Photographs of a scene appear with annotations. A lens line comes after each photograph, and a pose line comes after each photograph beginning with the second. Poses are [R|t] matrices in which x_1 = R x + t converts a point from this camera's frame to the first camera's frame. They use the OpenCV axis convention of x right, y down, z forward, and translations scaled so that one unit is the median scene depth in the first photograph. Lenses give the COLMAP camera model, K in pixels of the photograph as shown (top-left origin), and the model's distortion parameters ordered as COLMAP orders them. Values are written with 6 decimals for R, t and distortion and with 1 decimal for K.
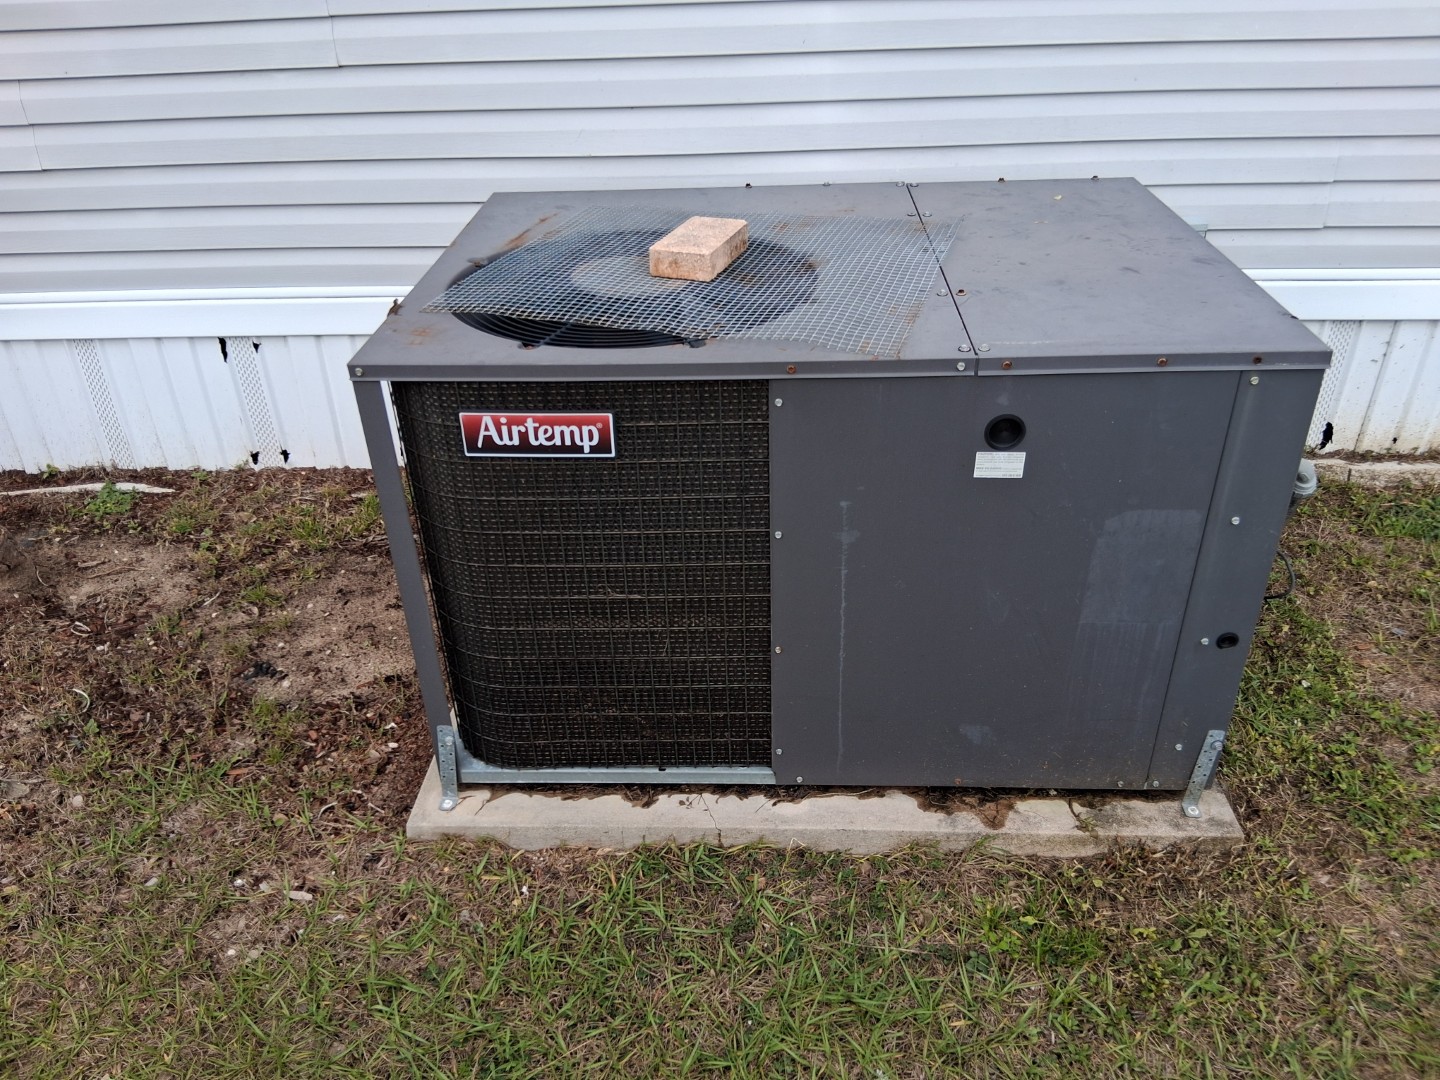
lens RADIAL K [[1082.7, 0, 714.5], [0, 1082.7, 537.3], [0, 0, 1]] dist [0.119542, -0.203952]
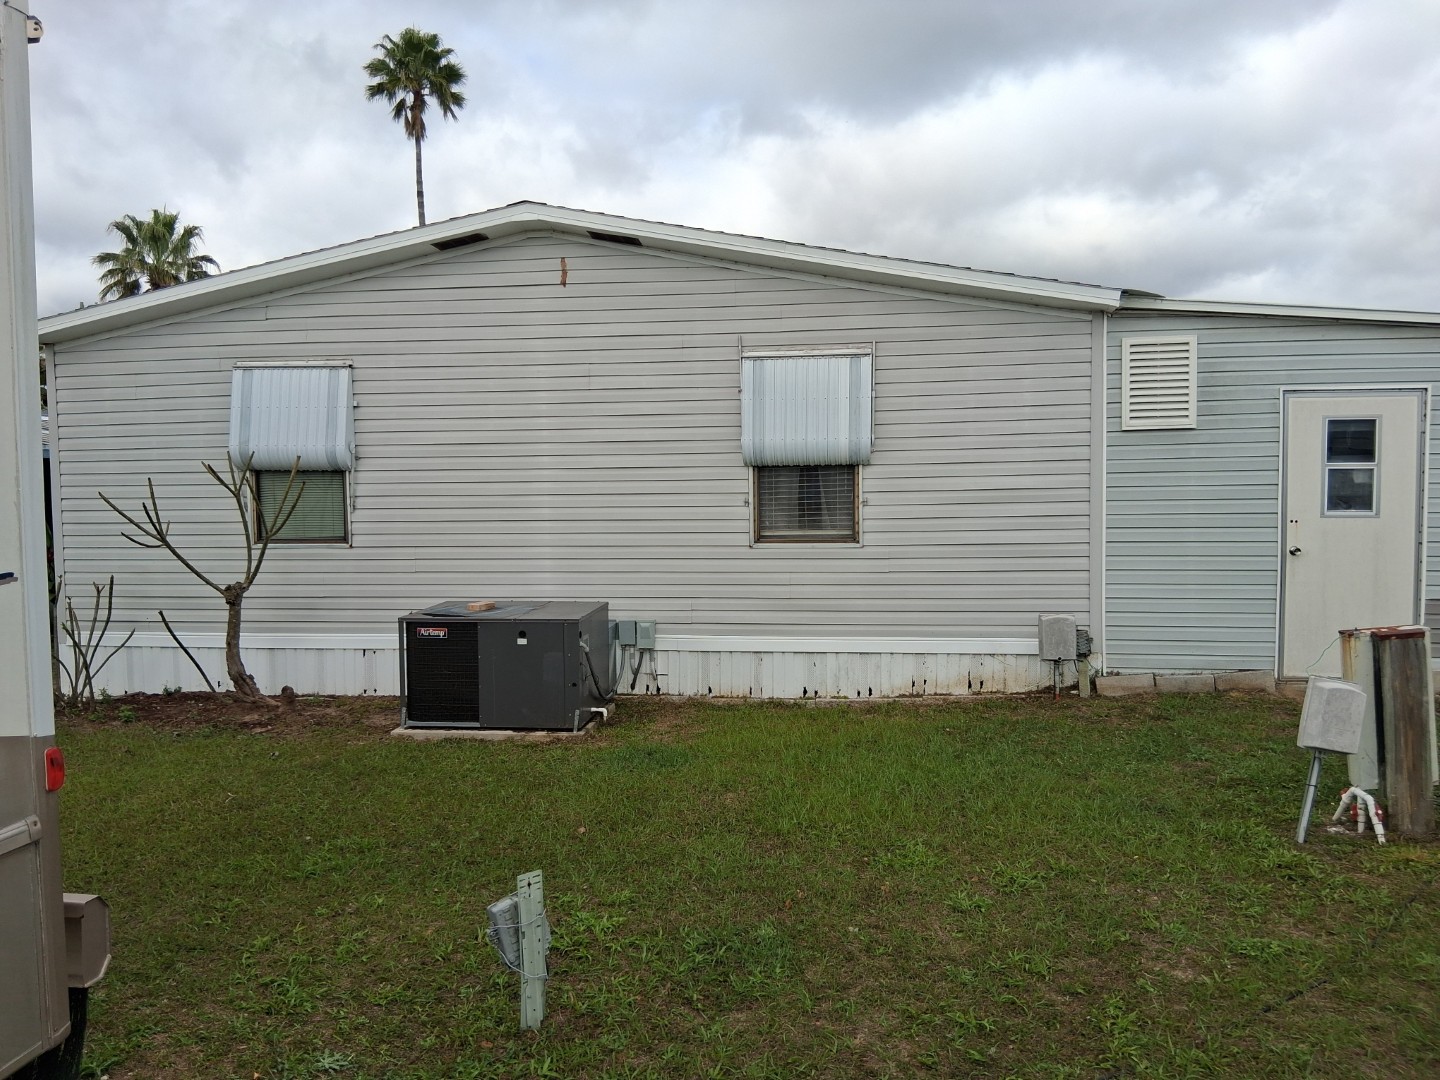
lens RADIAL K [[1082.7, 0, 714.5], [0, 1082.7, 537.3], [0, 0, 1]] dist [0.119542, -0.203952]
pose [[0.996527, 0.024684, -0.079526, 1.278008], [-0.058686, 0.885741, -0.460456, 1.471204], [0.059073, 0.463524, 0.884113, -2.998925]]
